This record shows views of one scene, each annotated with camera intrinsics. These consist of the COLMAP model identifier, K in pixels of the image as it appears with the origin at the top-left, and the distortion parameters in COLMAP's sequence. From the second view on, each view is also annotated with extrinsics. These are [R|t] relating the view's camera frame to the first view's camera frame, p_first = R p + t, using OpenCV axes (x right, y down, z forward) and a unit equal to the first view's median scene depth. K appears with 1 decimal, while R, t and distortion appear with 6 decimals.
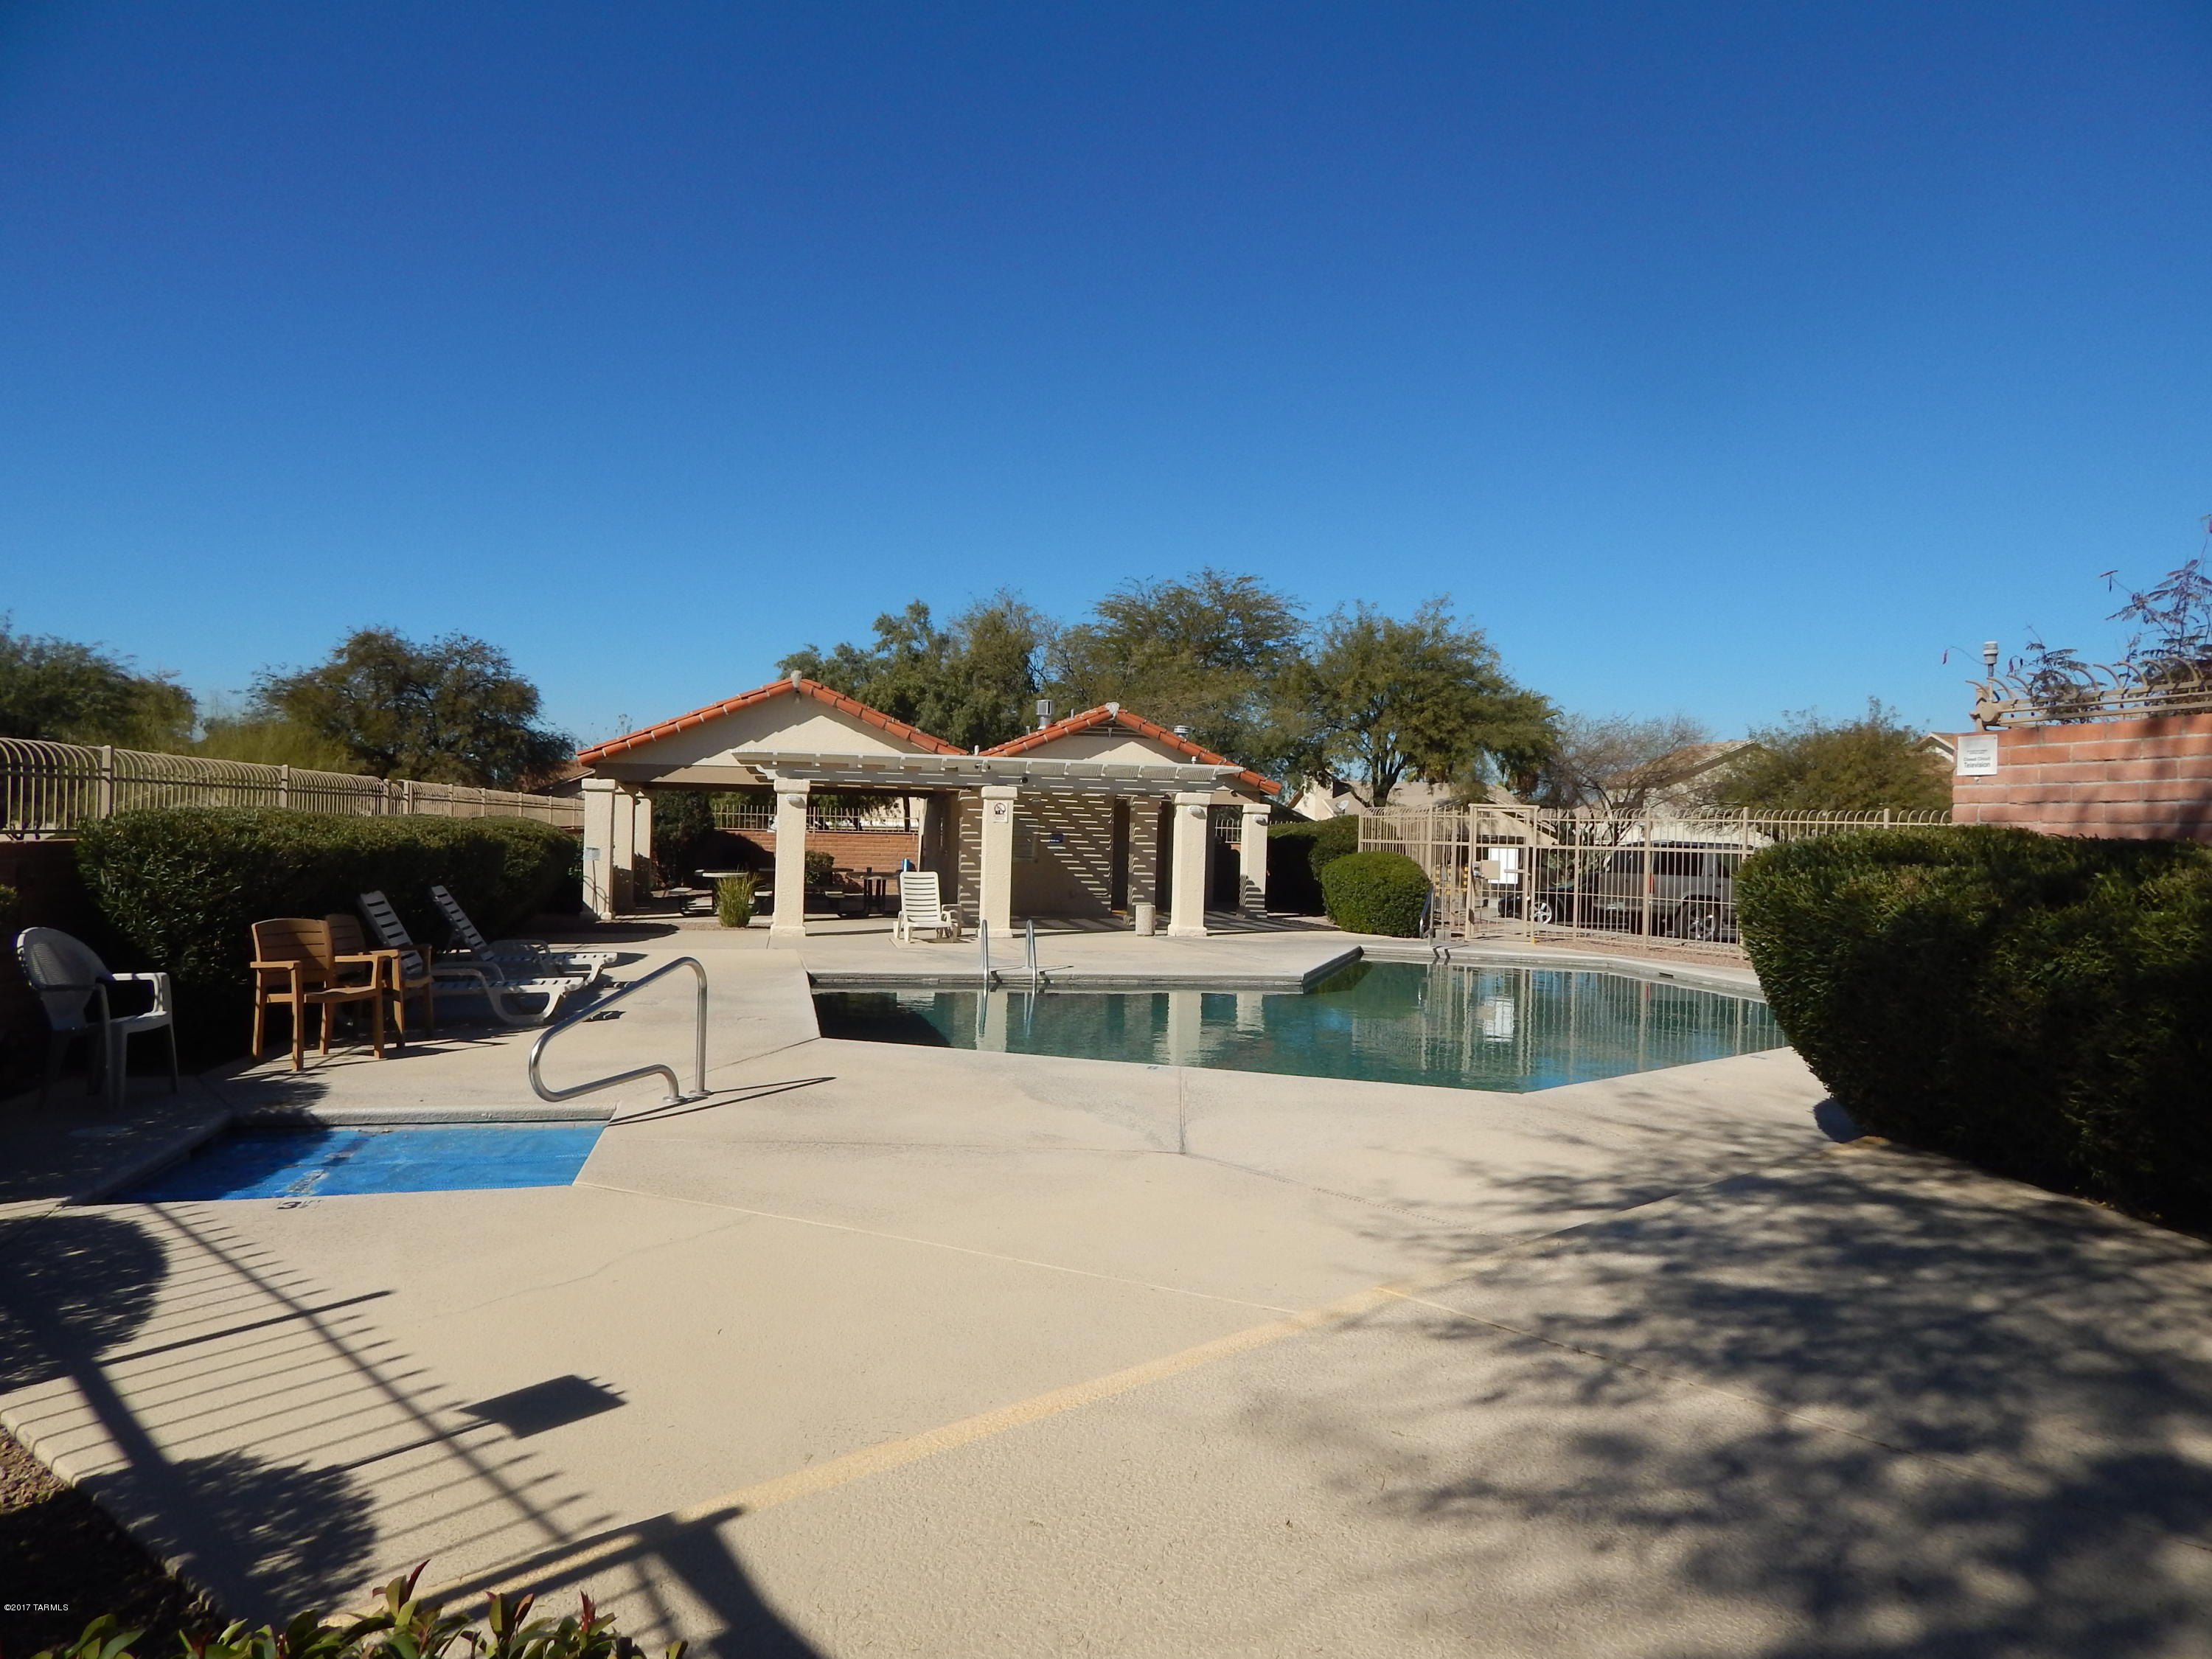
lens RADIAL K [[1476.6, 0, 1110.7], [0, 1476.6, 826.5], [0, 0, 1]] dist [0.006244, -0.001499]
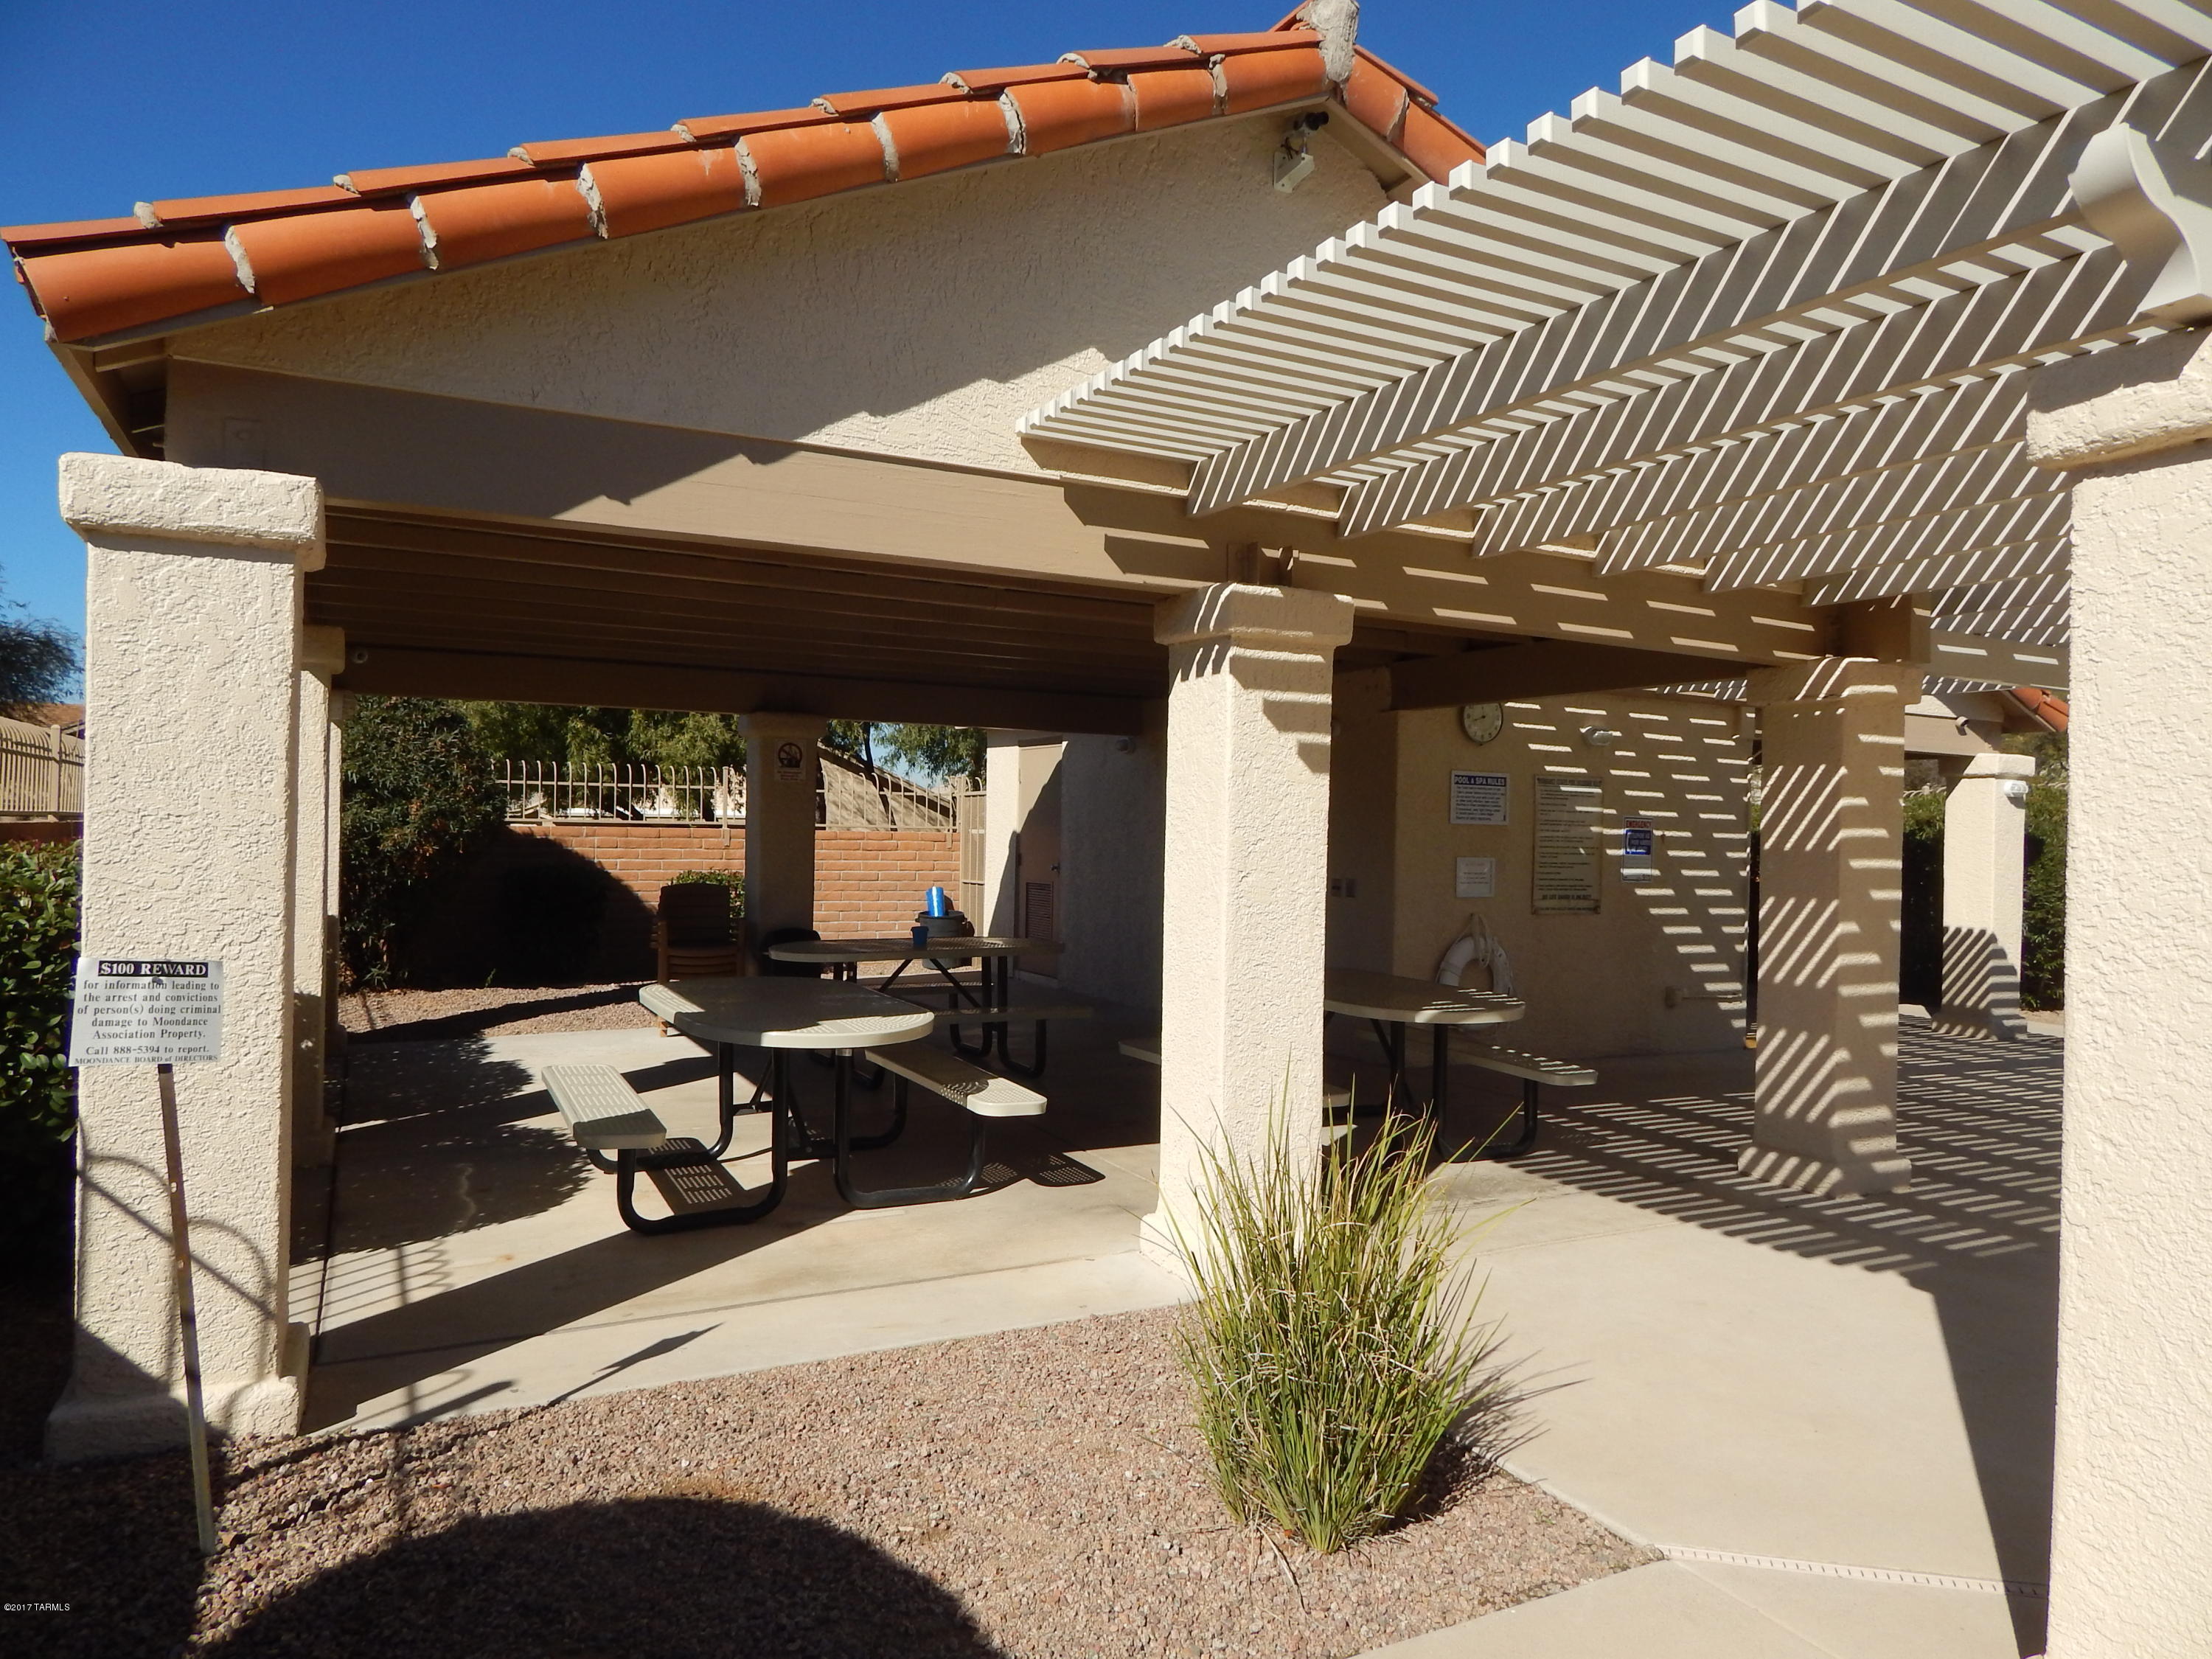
lens RADIAL K [[1476.6, 0, 1110.7], [0, 1476.6, 826.5], [0, 0, 1]] dist [0.006244, -0.001499]
pose [[0.967170, -0.002647, 0.254117, -0.245289], [0.001400, 0.999986, 0.005086, 0.001784], [-0.254127, -0.004563, 0.967160, 0.692962]]
